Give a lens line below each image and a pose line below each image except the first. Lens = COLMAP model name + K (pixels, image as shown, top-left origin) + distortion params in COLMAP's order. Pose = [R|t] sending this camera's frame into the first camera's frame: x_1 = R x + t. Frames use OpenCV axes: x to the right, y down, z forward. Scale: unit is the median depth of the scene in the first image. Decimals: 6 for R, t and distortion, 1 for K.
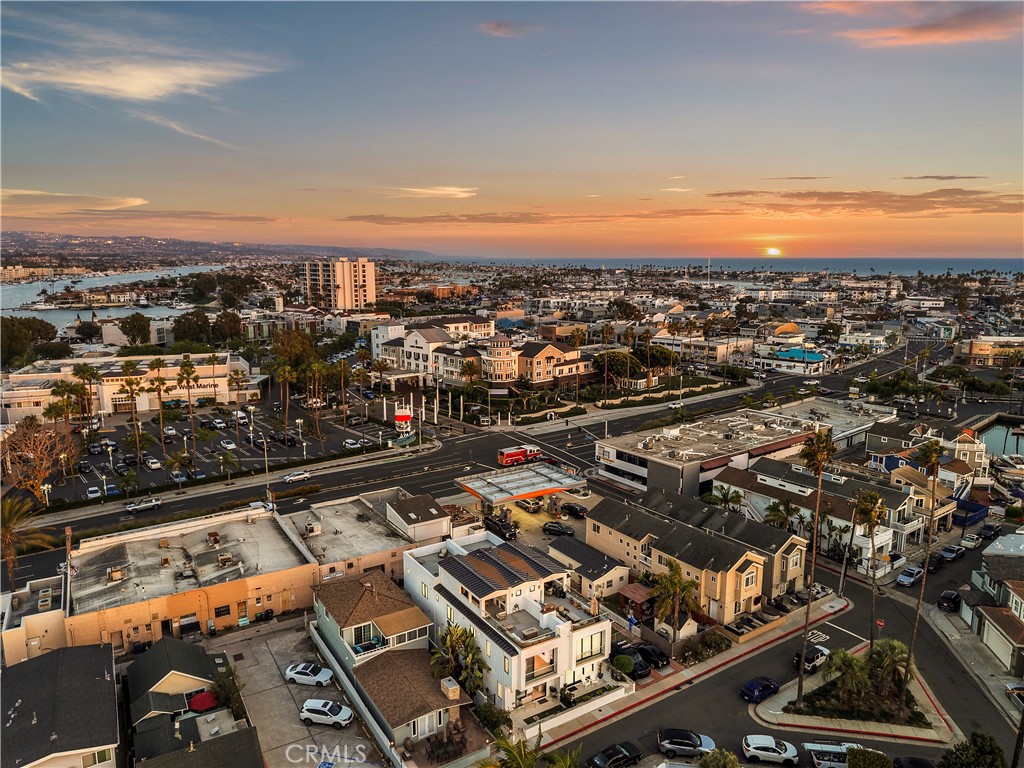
lens RADIAL K [[690.1, 0, 513.6], [0, 690.1, 404.7], [0, 0, 1]] dist [0.043976, -0.045297]
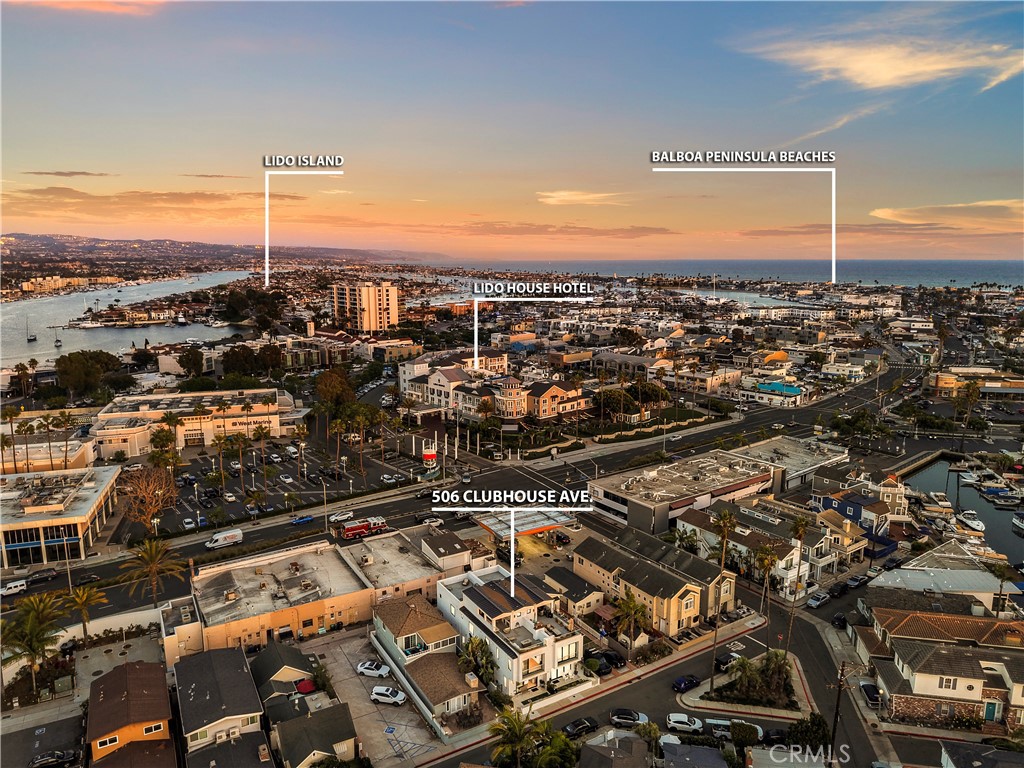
lens RADIAL K [[677.2, 0, 513.2], [0, 677.2, 404.4], [0, 0, 1]] dist [0.040644, -0.038370]
pose [[0.999758, 0.003004, -0.021786, 0.017693], [-0.003067, 0.999991, -0.002864, -0.115252], [0.021777, 0.002930, 0.999759, -0.296834]]
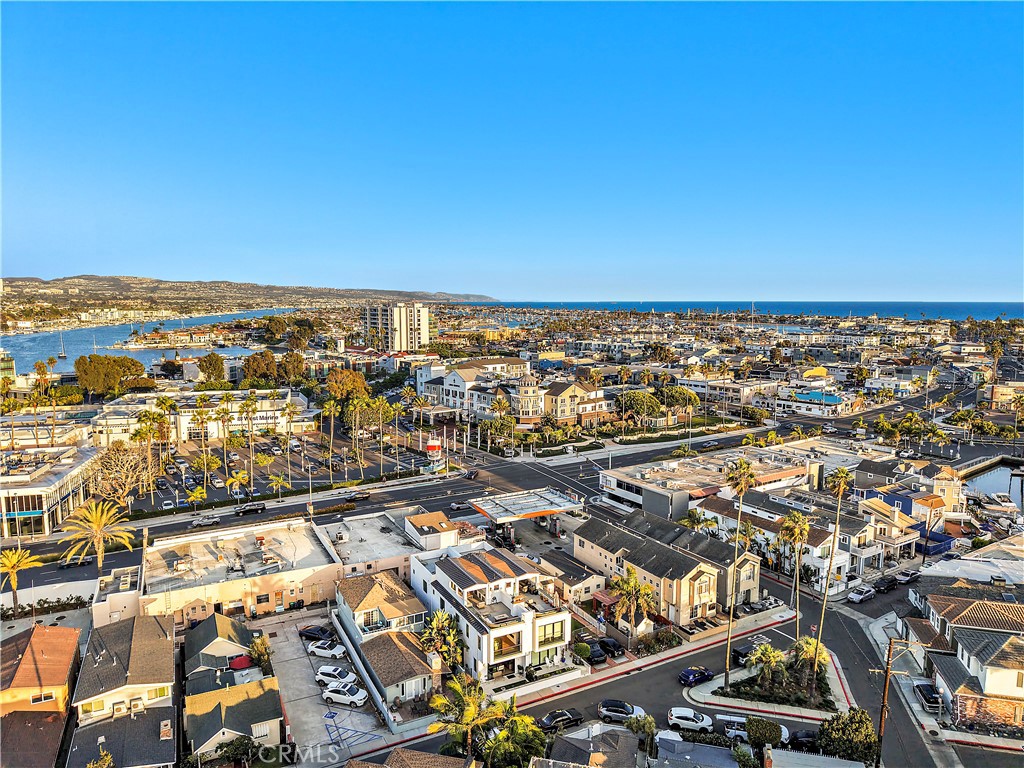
lens RADIAL K [[671.3, 0, 513.6], [0, 671.3, 401.3], [0, 0, 1]] dist [0.038138, -0.031248]
pose [[0.996820, 0.013109, -0.078606, 0.091134], [-0.017922, 0.997987, -0.060836, 0.012215], [0.077650, 0.062051, 0.995048, -0.140748]]
